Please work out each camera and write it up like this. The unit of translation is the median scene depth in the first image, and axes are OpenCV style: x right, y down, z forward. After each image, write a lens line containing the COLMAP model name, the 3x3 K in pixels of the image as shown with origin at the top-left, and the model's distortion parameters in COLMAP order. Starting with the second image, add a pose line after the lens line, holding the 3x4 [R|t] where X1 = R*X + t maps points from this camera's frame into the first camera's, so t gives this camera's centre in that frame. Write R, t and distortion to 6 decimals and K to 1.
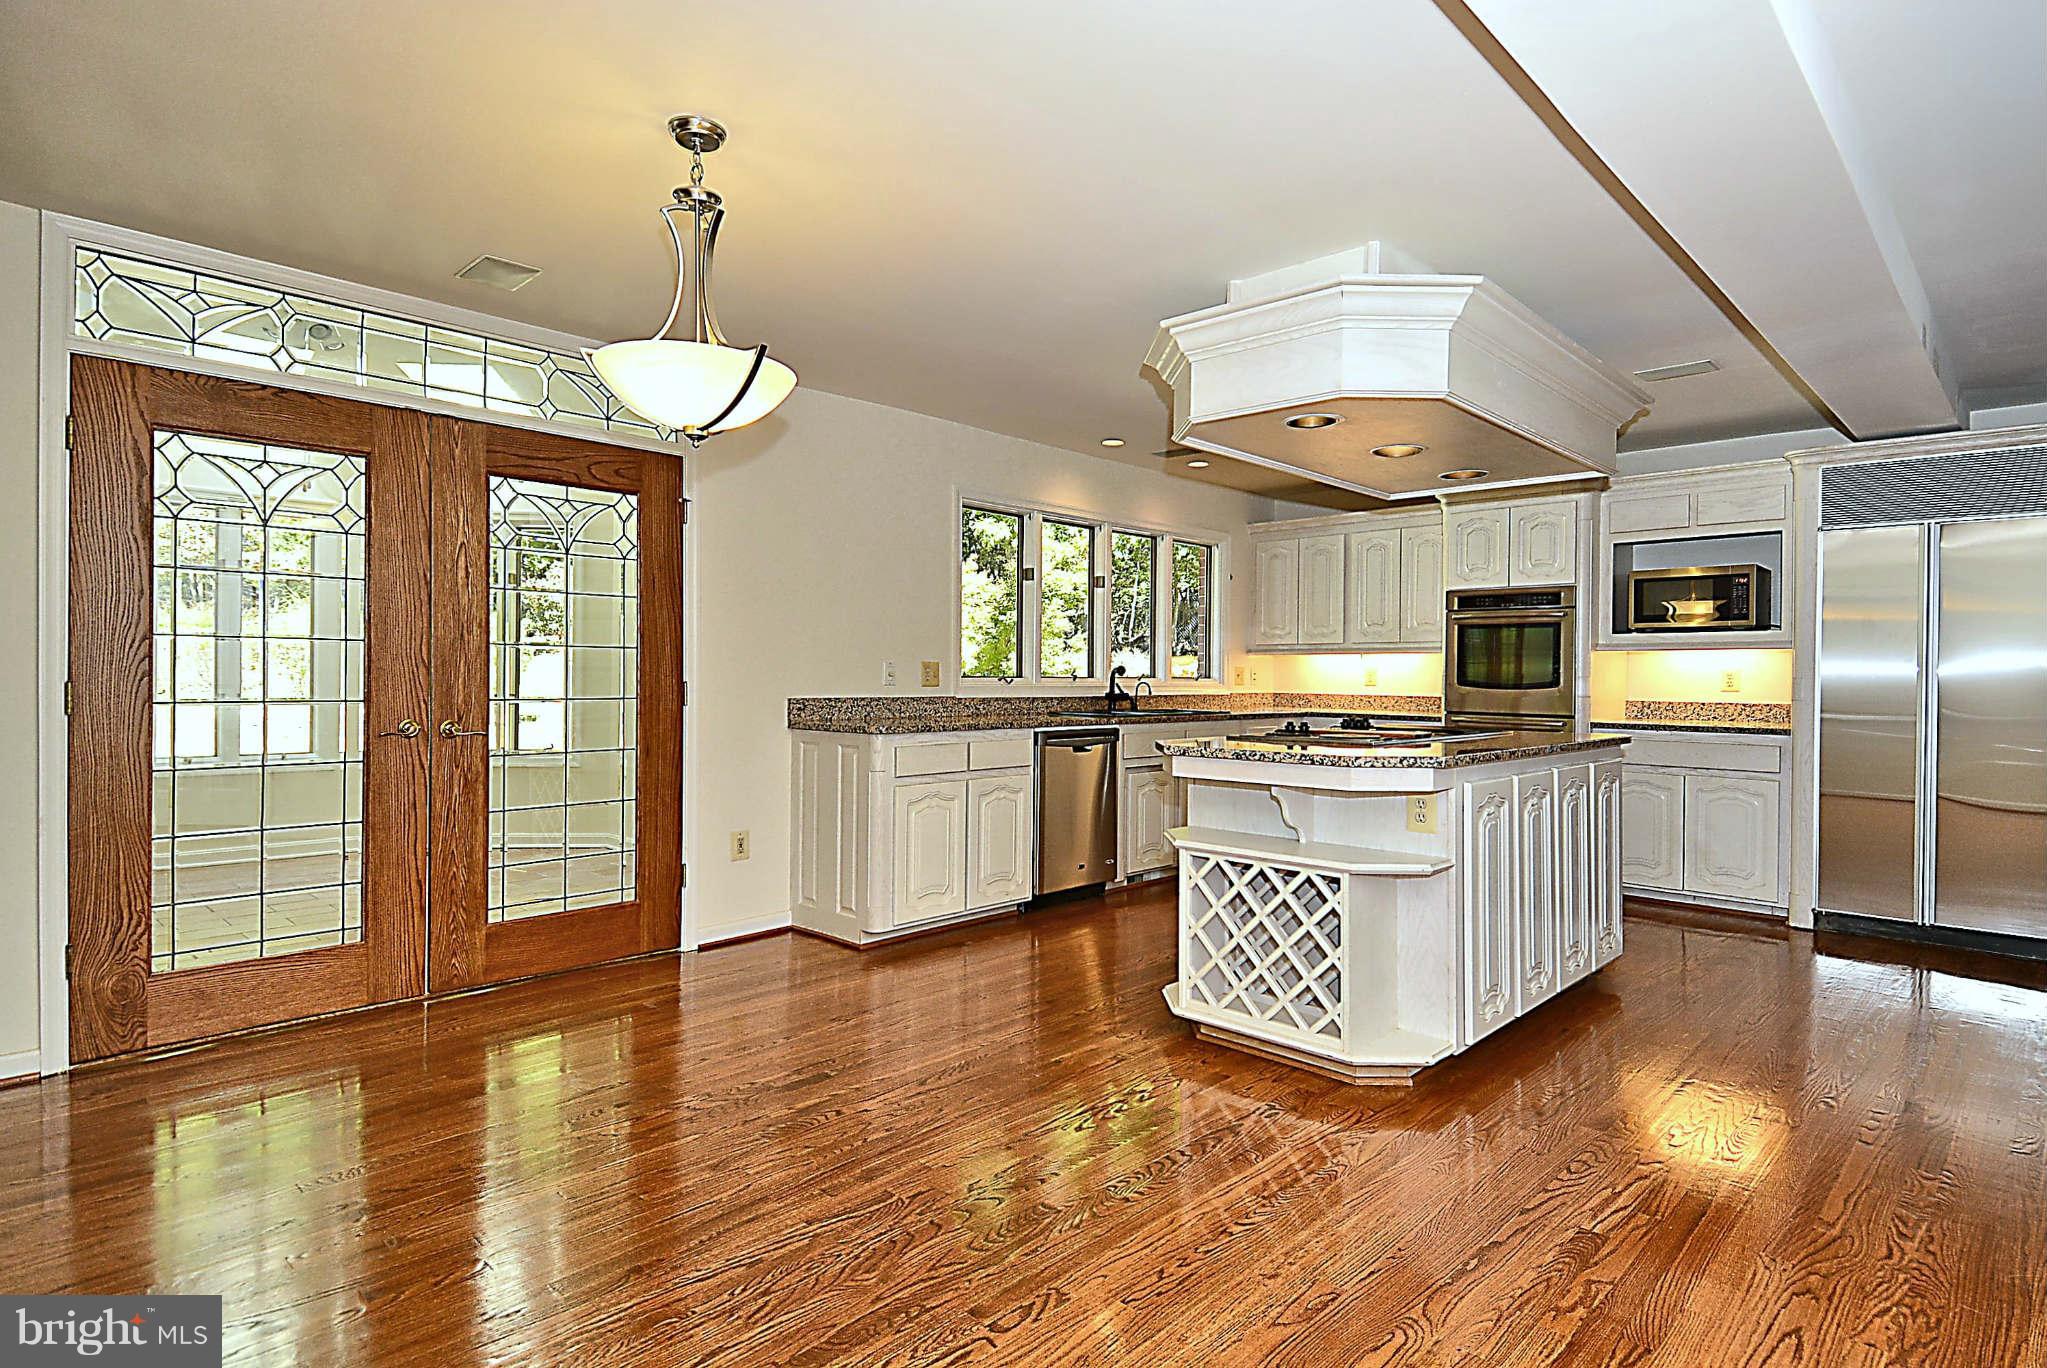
lens RADIAL K [[1078.9, 0, 1035.1], [0, 1078.9, 674.4], [0, 0, 1]] dist [0.001253, -0.002827]
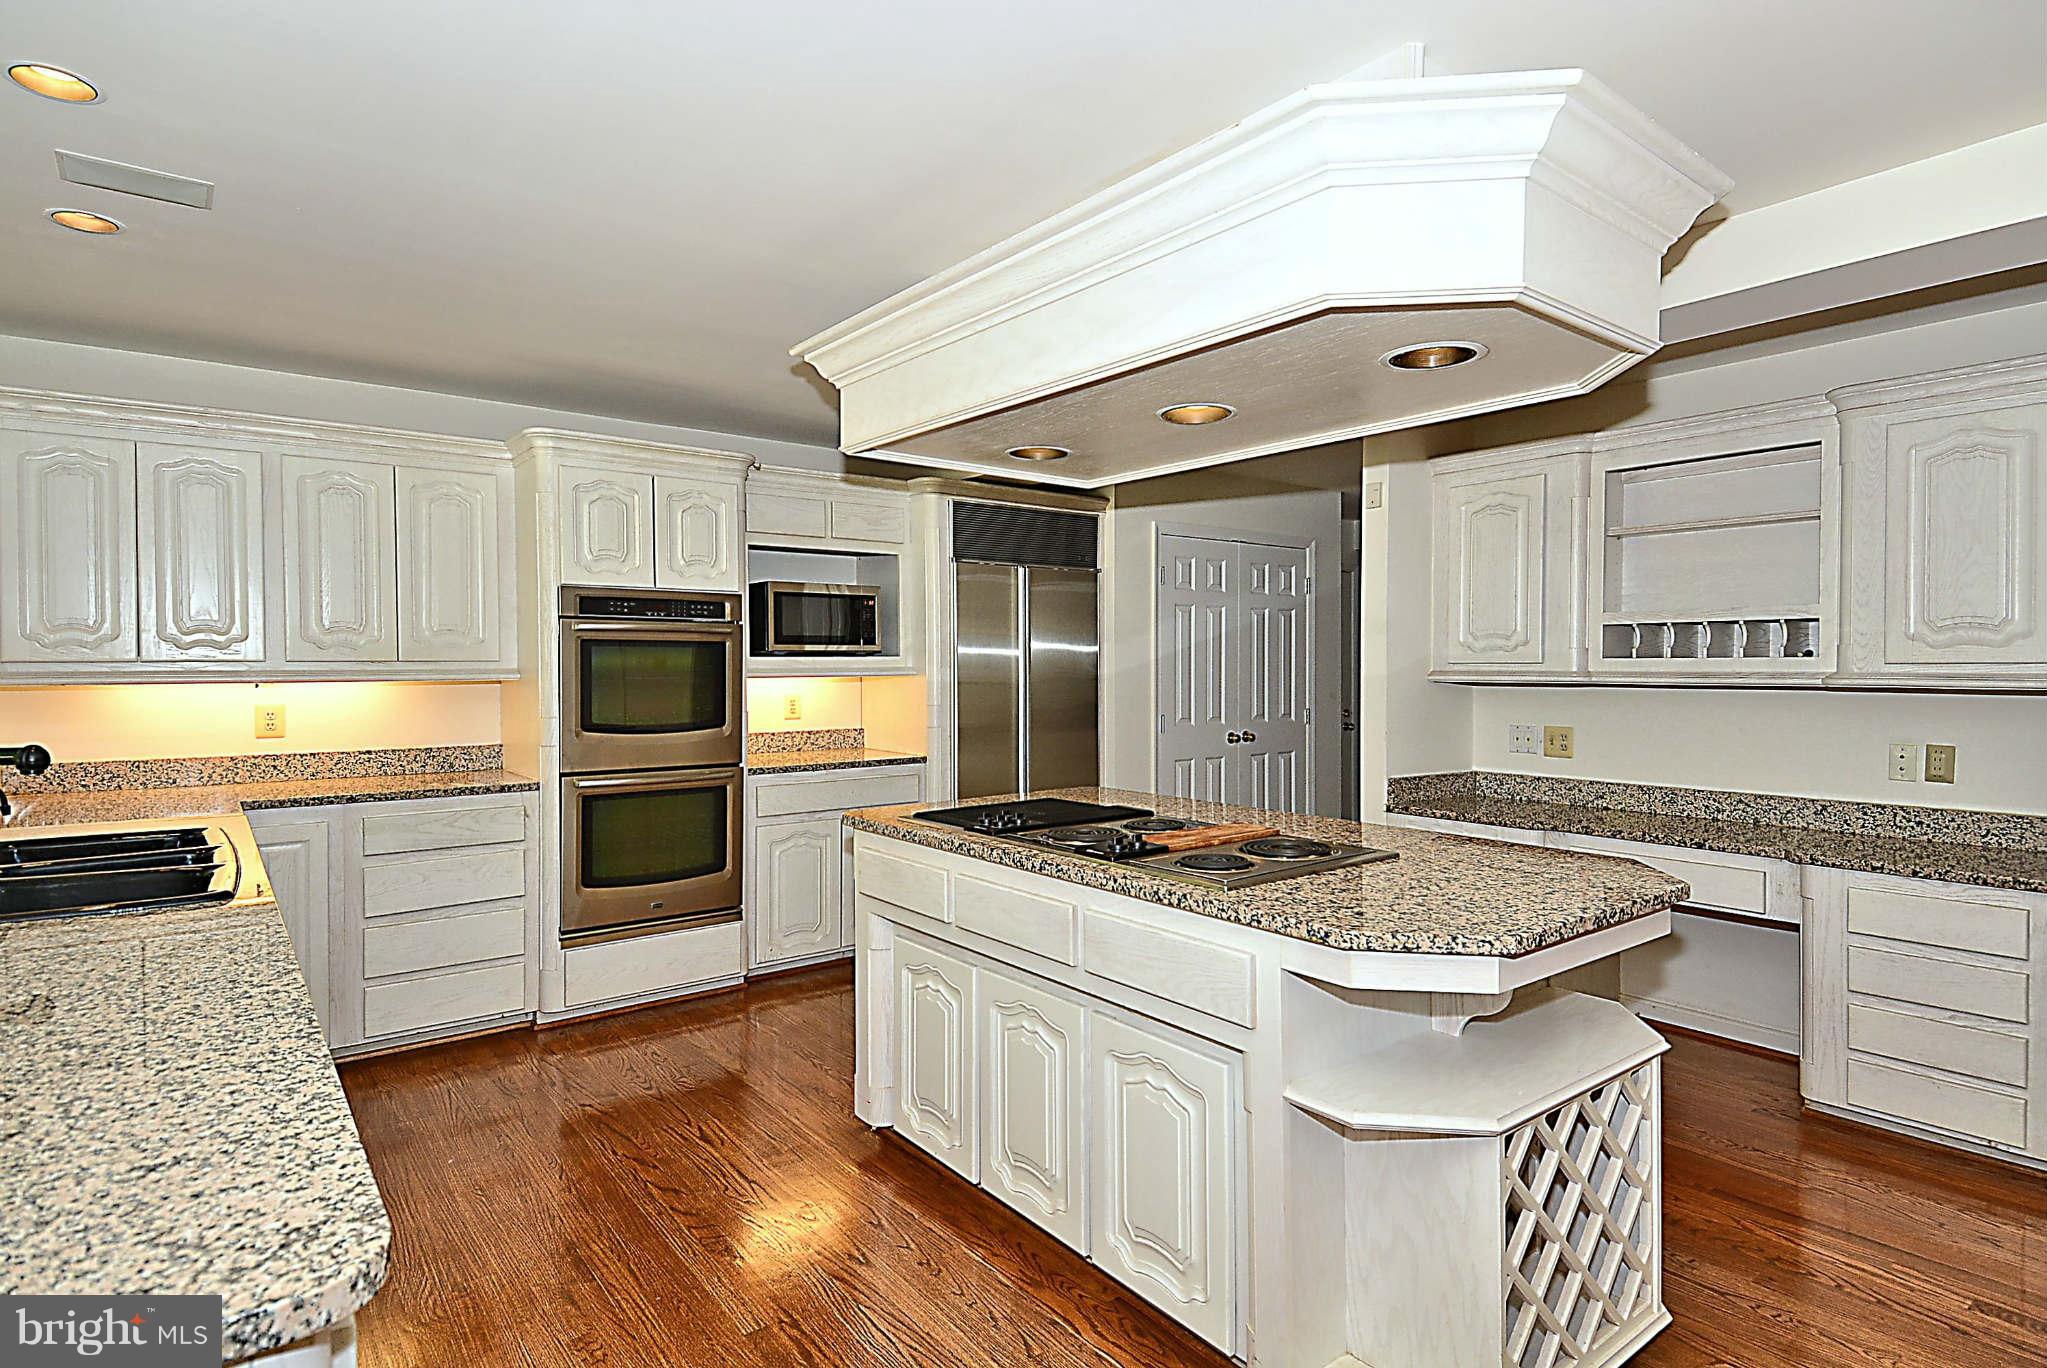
lens RADIAL K [[1078.9, 0, 1027.2], [0, 1078.9, 679.0], [0, 0, 1]] dist [0.001253, -0.002827]
pose [[0.099628, -0.023505, 0.994747, -0.254501], [0.002883, 0.999724, 0.023334, -0.039160], [-0.995021, 0.000544, 0.099668, 0.716061]]
